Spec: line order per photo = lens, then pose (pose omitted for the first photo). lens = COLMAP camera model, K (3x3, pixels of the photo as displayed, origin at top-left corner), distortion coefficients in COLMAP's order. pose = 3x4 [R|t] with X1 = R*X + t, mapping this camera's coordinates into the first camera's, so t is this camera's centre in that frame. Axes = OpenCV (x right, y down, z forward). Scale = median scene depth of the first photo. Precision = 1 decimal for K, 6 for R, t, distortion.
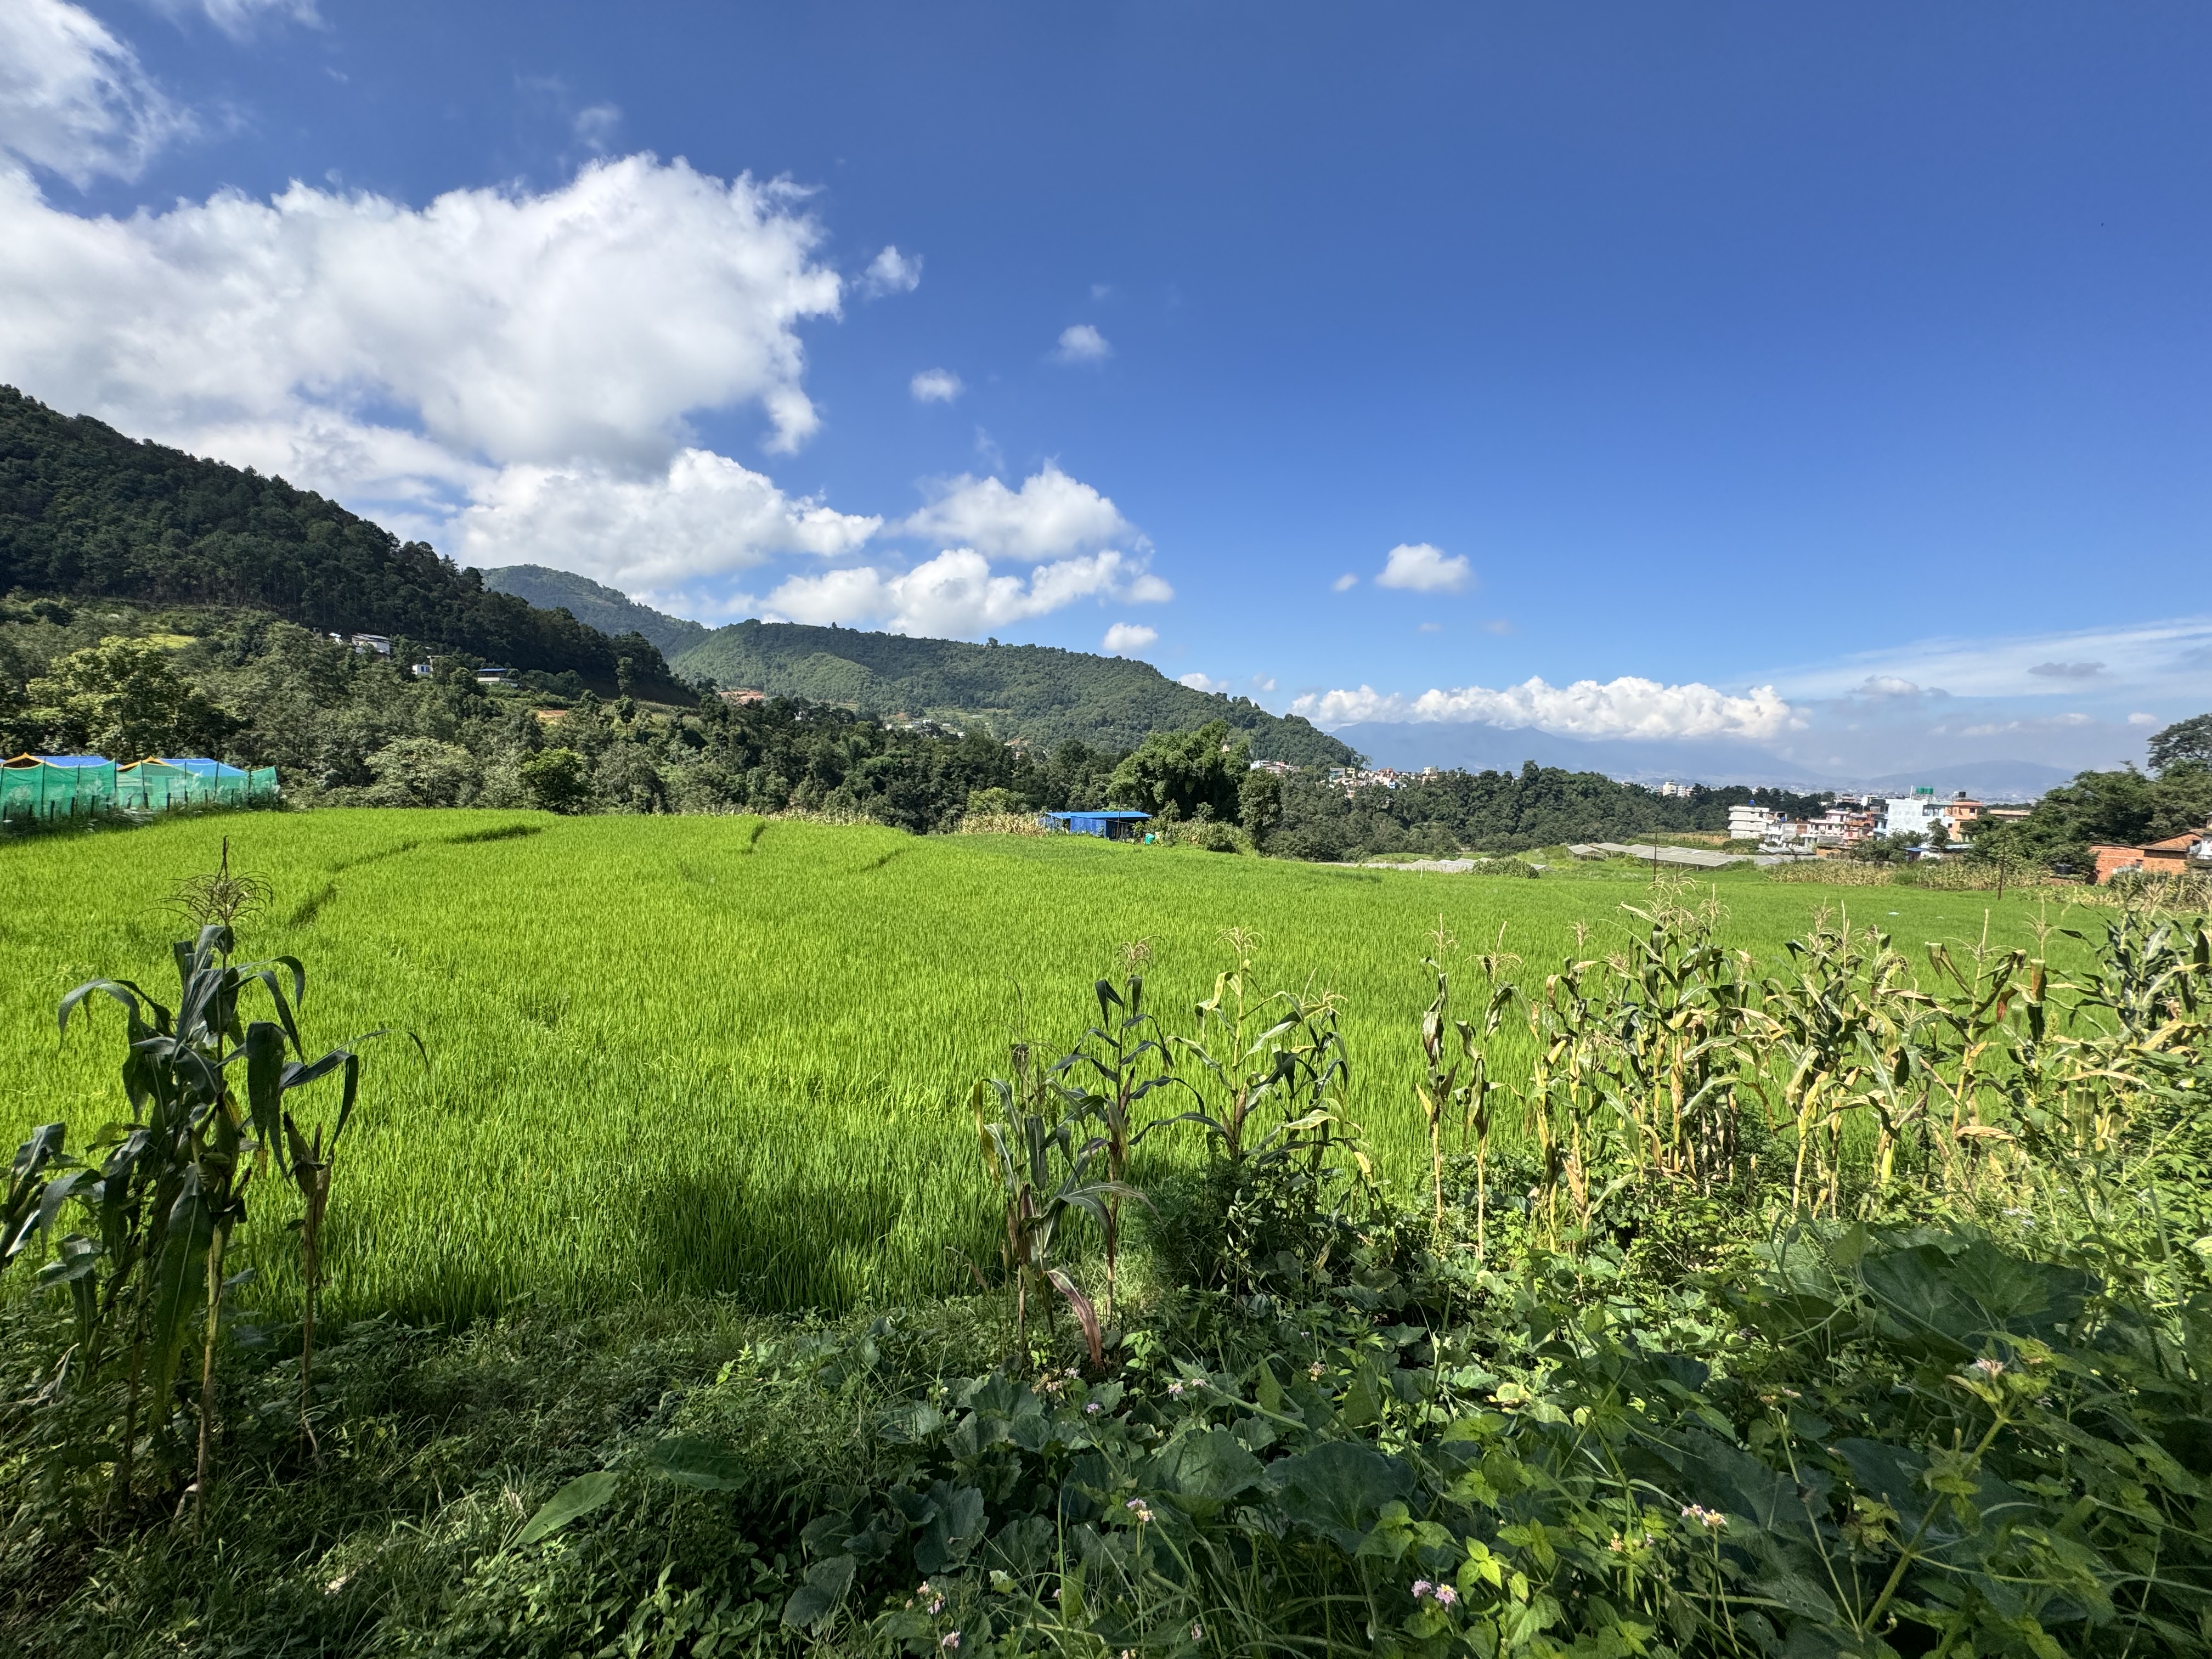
lens RADIAL K [[871.7, 0, 1094.5], [0, 871.7, 825.0], [0, 0, 1]] dist [-0.001767, 0.000598]
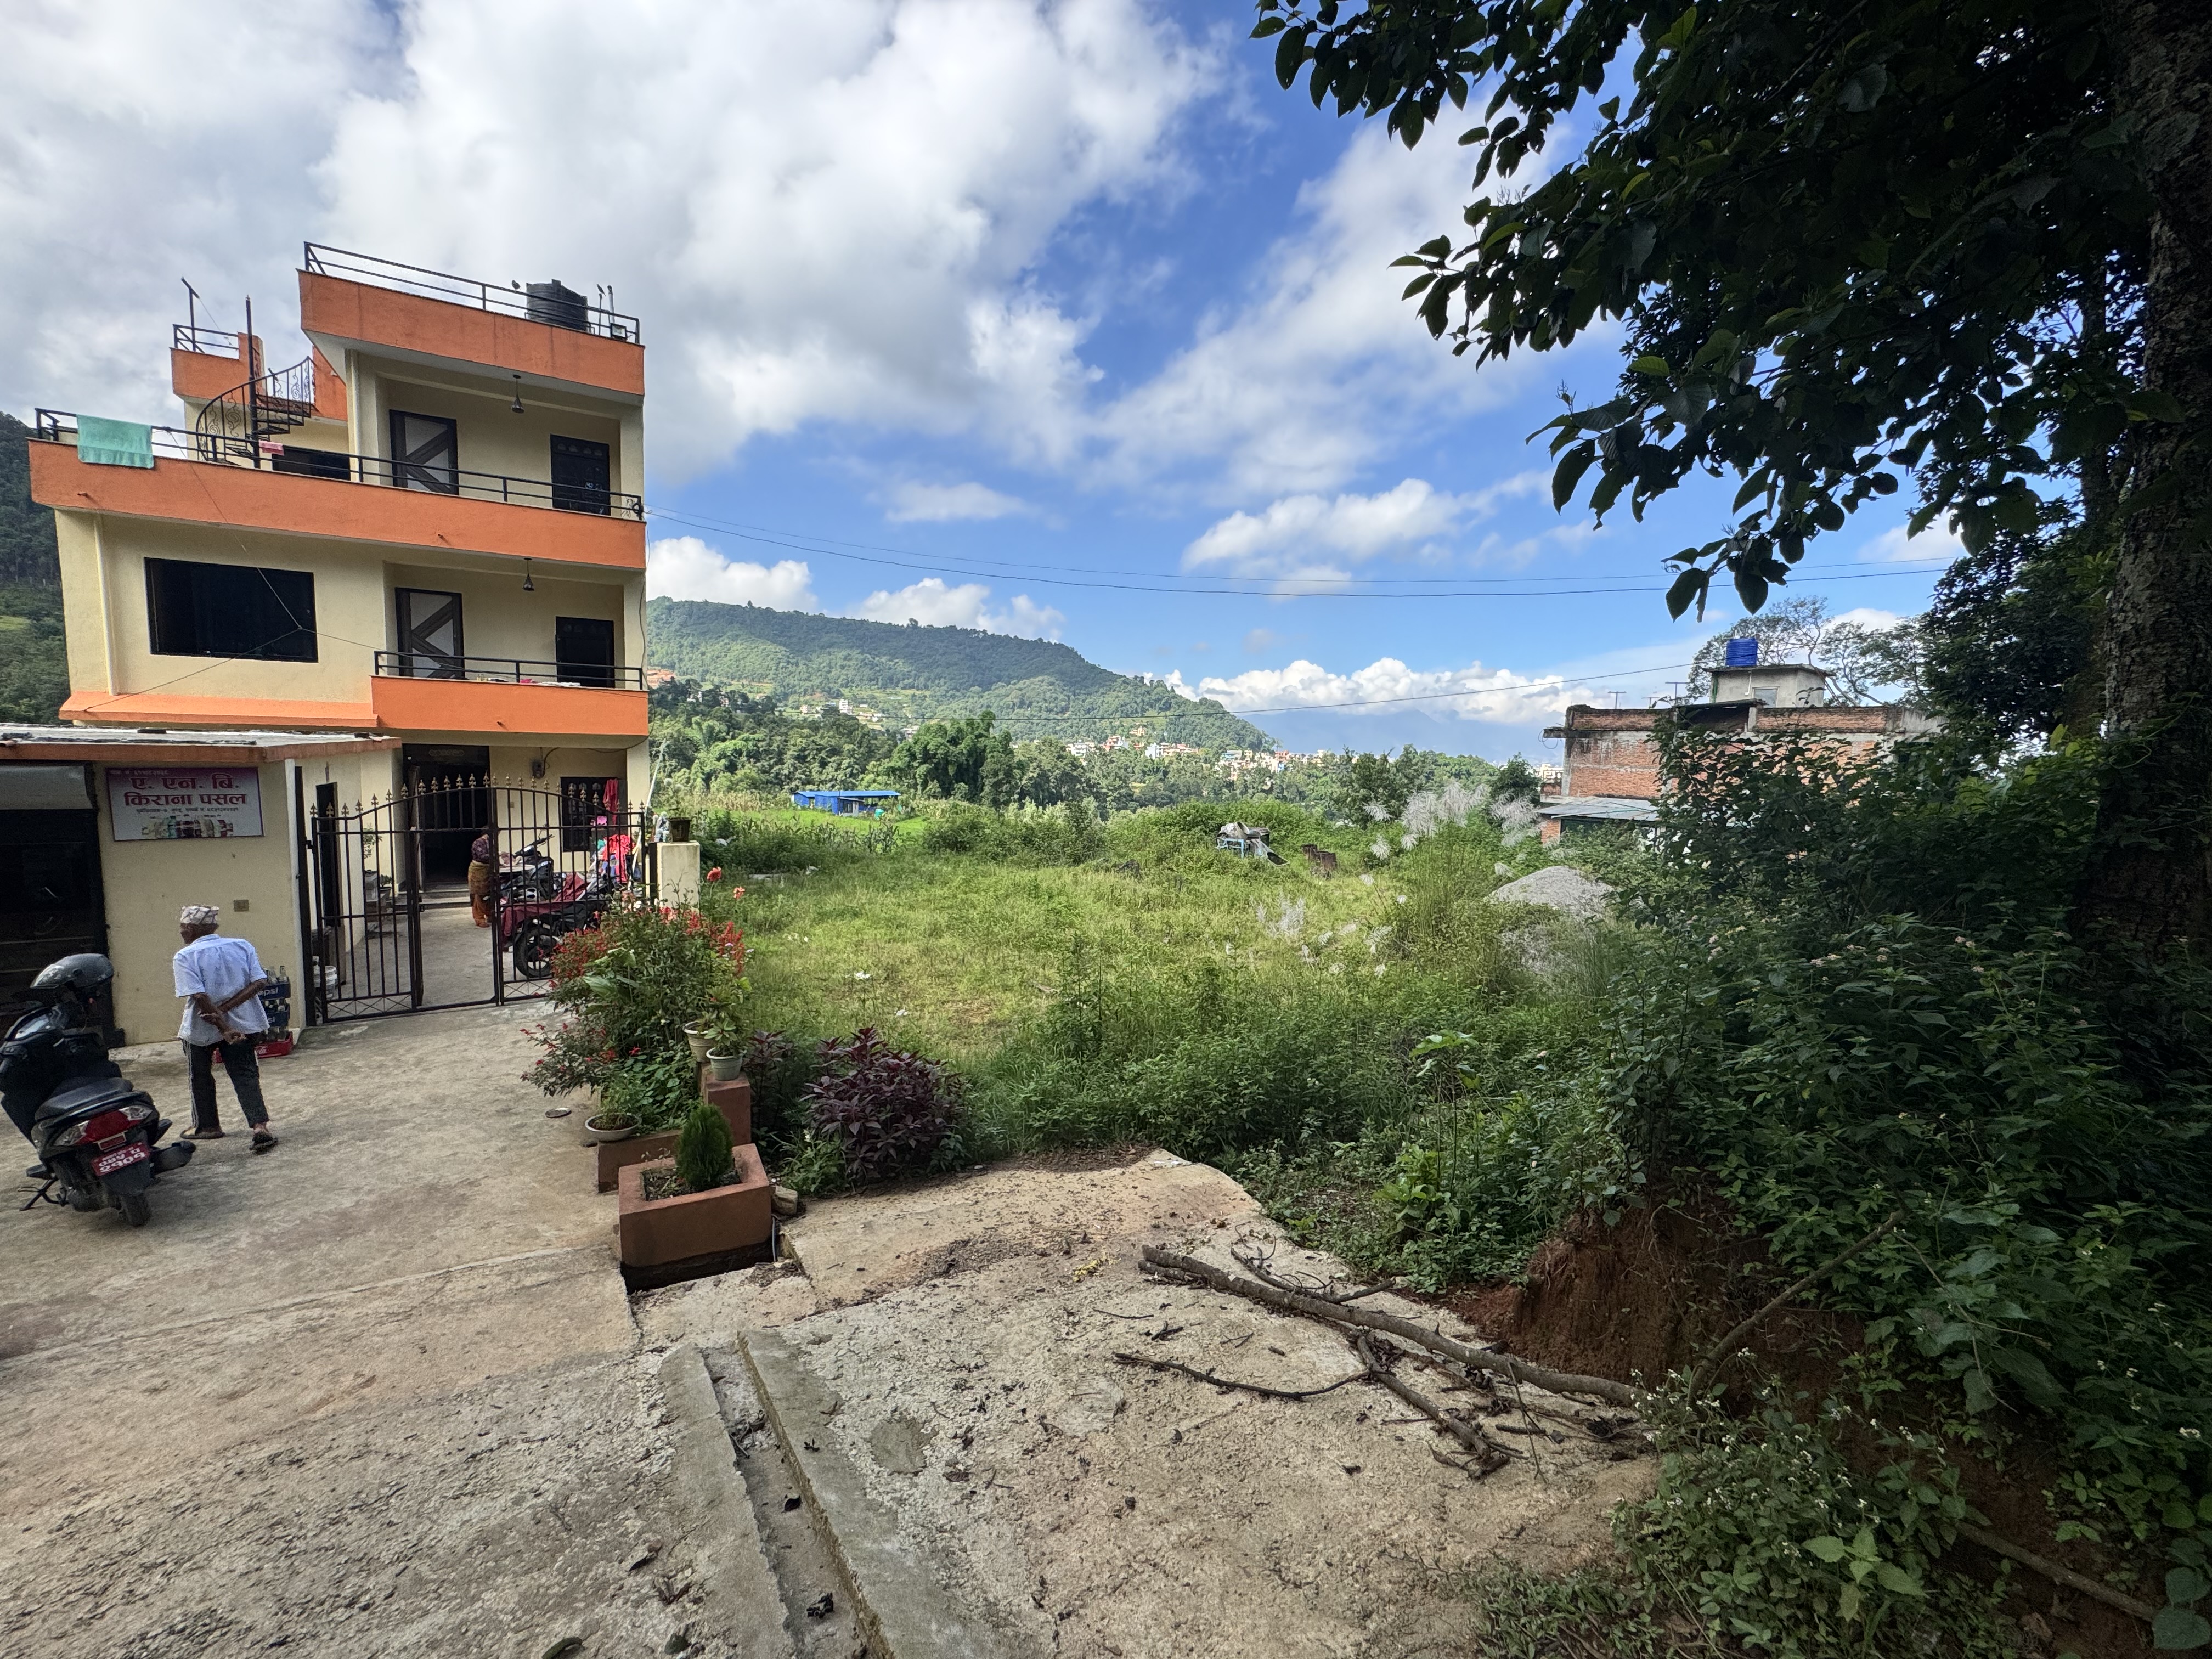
lens RADIAL K [[871.7, 0, 1107.2], [0, 871.7, 830.4], [0, 0, 1]] dist [-0.001767, 0.000598]
pose [[0.996908, -0.003932, 0.078477, 0.106029], [0.001758, 0.999613, 0.027755, 0.002837], [-0.078556, -0.027532, 0.996529, -0.089700]]
